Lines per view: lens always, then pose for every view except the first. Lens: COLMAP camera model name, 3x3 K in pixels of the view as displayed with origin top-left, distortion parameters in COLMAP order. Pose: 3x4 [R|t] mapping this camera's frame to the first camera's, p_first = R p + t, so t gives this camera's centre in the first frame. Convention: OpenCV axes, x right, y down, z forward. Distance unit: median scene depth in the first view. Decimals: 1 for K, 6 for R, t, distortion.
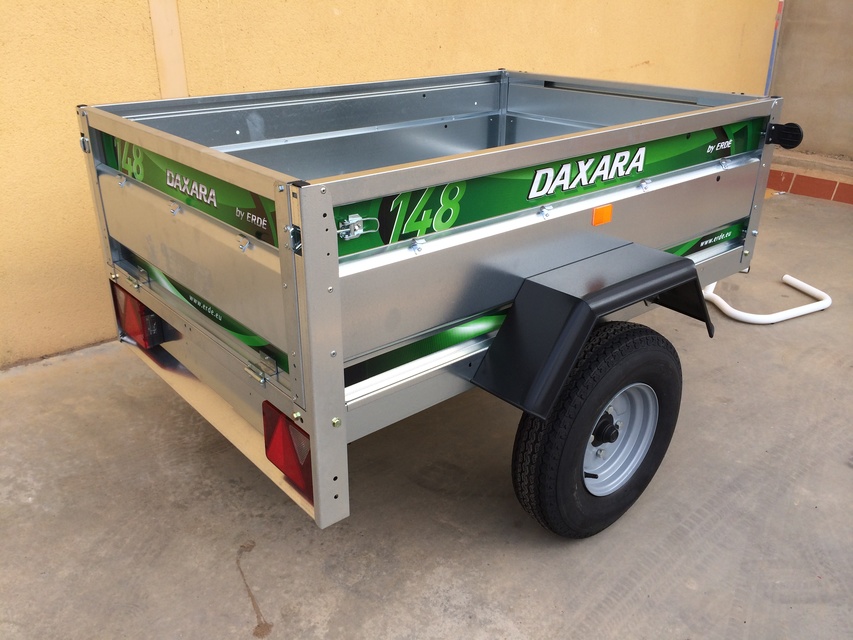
lens RADIAL K [[731.0, 0, 421.4], [0, 731.0, 321.5], [0, 0, 1]] dist [0.079109, -0.121877]
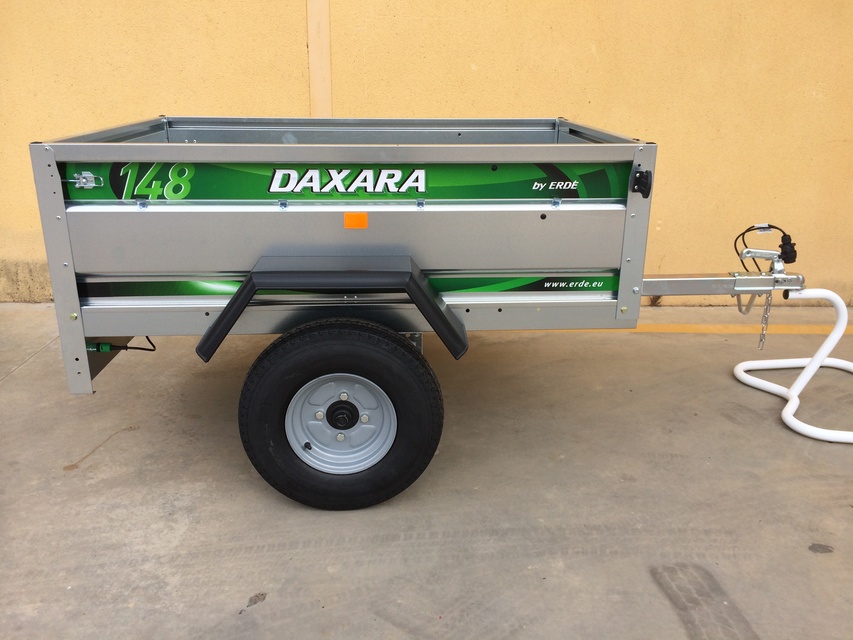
lens RADIAL K [[731.2, 0, 430.0], [0, 731.2, 317.9], [0, 0, 1]] dist [0.086938, -0.137177]
pose [[0.799425, 0.195710, -0.567994, 0.993208], [-0.251107, 0.967753, -0.019969, -0.004544], [0.545770, 0.158591, 0.822790, 0.148427]]
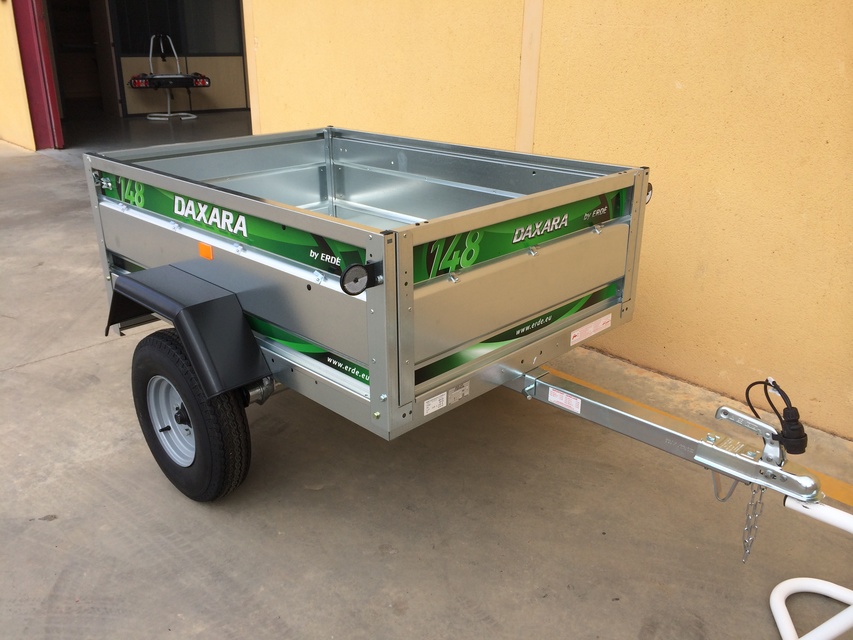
lens RADIAL K [[731.2, 0, 430.0], [0, 731.2, 317.9], [0, 0, 1]] dist [0.086938, -0.137177]
pose [[0.087863, 0.362486, -0.927838, 1.461555], [-0.403559, 0.864533, 0.299539, -0.567076], [0.910725, 0.348119, 0.222245, 1.087630]]
